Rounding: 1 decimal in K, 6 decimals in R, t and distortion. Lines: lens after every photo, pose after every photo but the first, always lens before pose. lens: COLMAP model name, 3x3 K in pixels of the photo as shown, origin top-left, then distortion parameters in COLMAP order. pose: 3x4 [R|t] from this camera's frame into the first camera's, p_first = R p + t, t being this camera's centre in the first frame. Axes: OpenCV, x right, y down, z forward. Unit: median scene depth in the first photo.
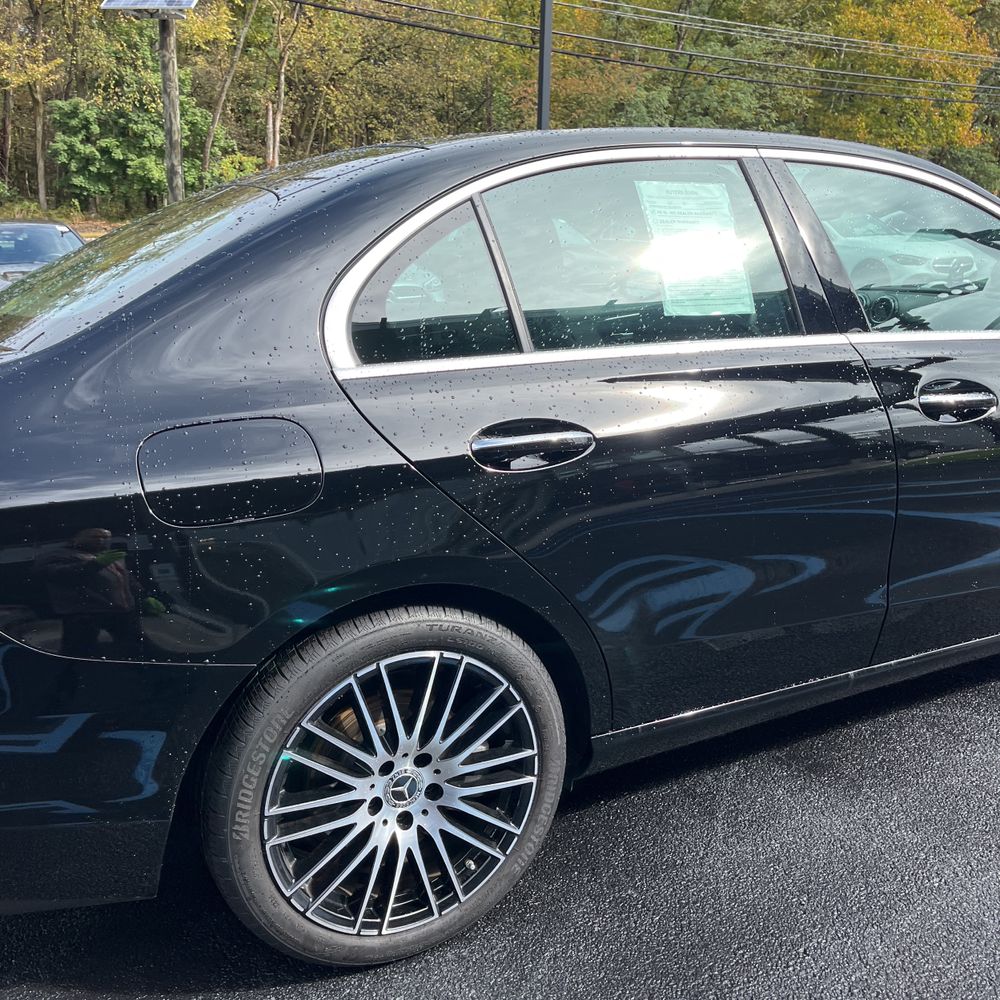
lens RADIAL K [[1017.9, 0, 492.4], [0, 1017.9, 506.4], [0, 0, 1]] dist [0.020122, 0.000000]
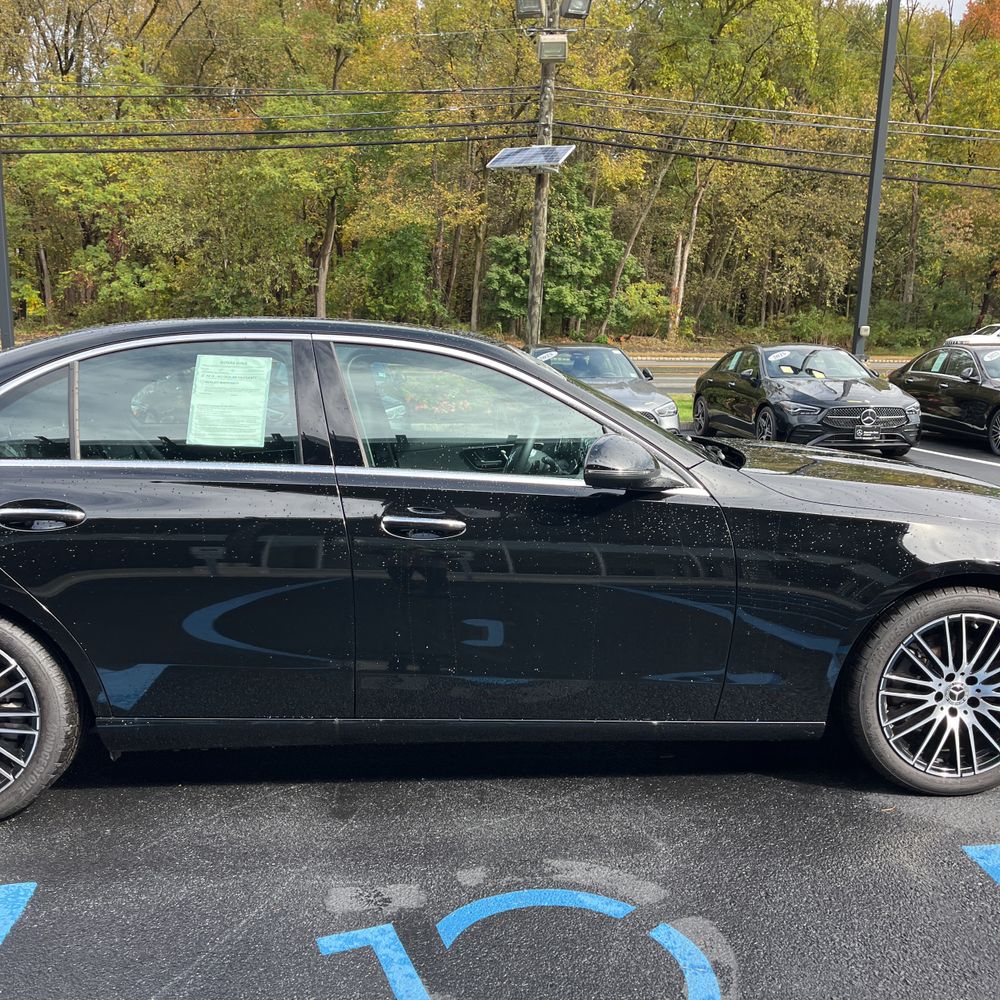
lens RADIAL K [[1017.9, 0, 497.5], [0, 1017.9, 503.8], [0, 0, 1]] dist [0.020122, 0.000000]
pose [[0.914072, 0.084689, -0.396610, 1.310344], [-0.129083, 0.987848, -0.086563, -0.032415], [0.384460, 0.130320, 0.913897, -0.201276]]
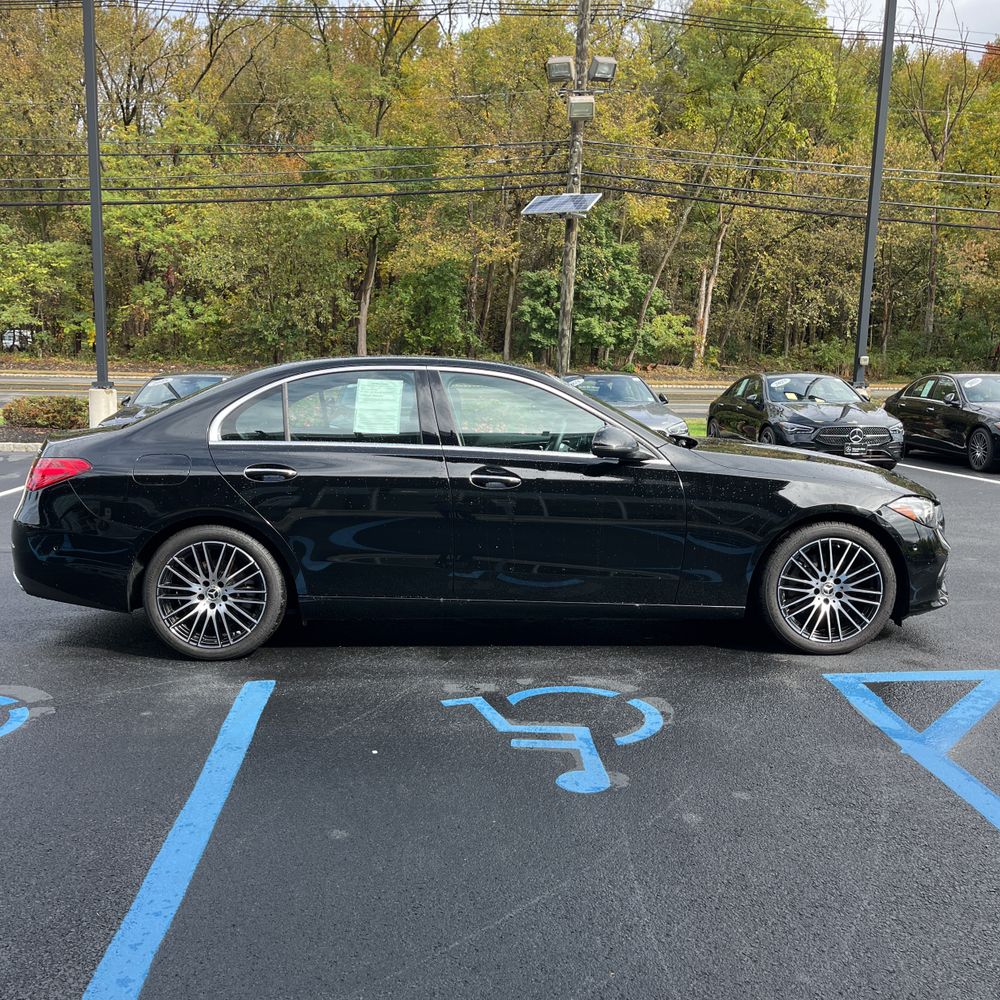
lens RADIAL K [[1017.9, 0, 491.1], [0, 1017.9, 483.0], [0, 0, 1]] dist [0.020122, 0.000000]
pose [[0.898942, 0.068305, -0.432709, 1.714539], [-0.136738, 0.982168, -0.129030, 0.231268], [0.416179, 0.175158, 0.892252, -1.160193]]
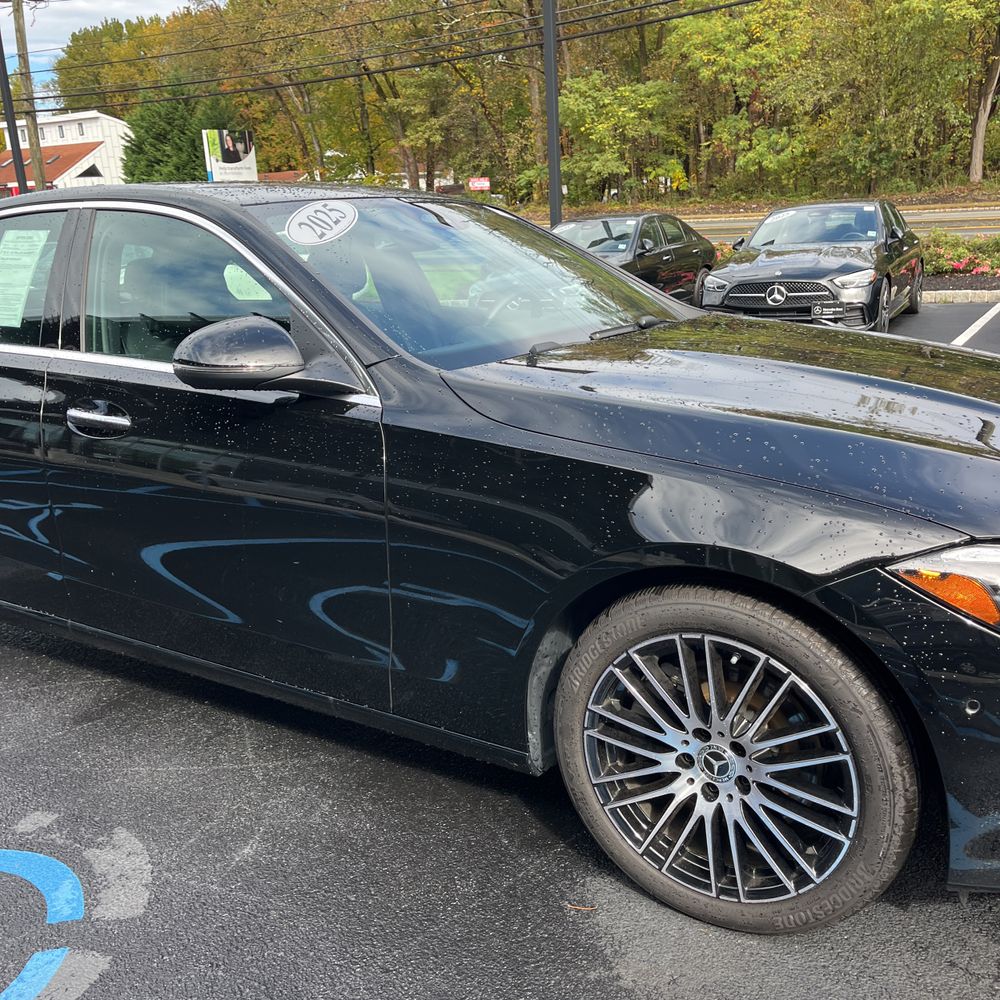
lens RADIAL K [[1017.9, 0, 509.8], [0, 1017.9, 495.5], [0, 0, 1]] dist [0.020122, 0.000000]
pose [[0.504794, 0.214234, -0.836234, 2.053379], [-0.193102, 0.972191, 0.132498, -0.321271], [0.841365, 0.094594, 0.532125, 0.976938]]
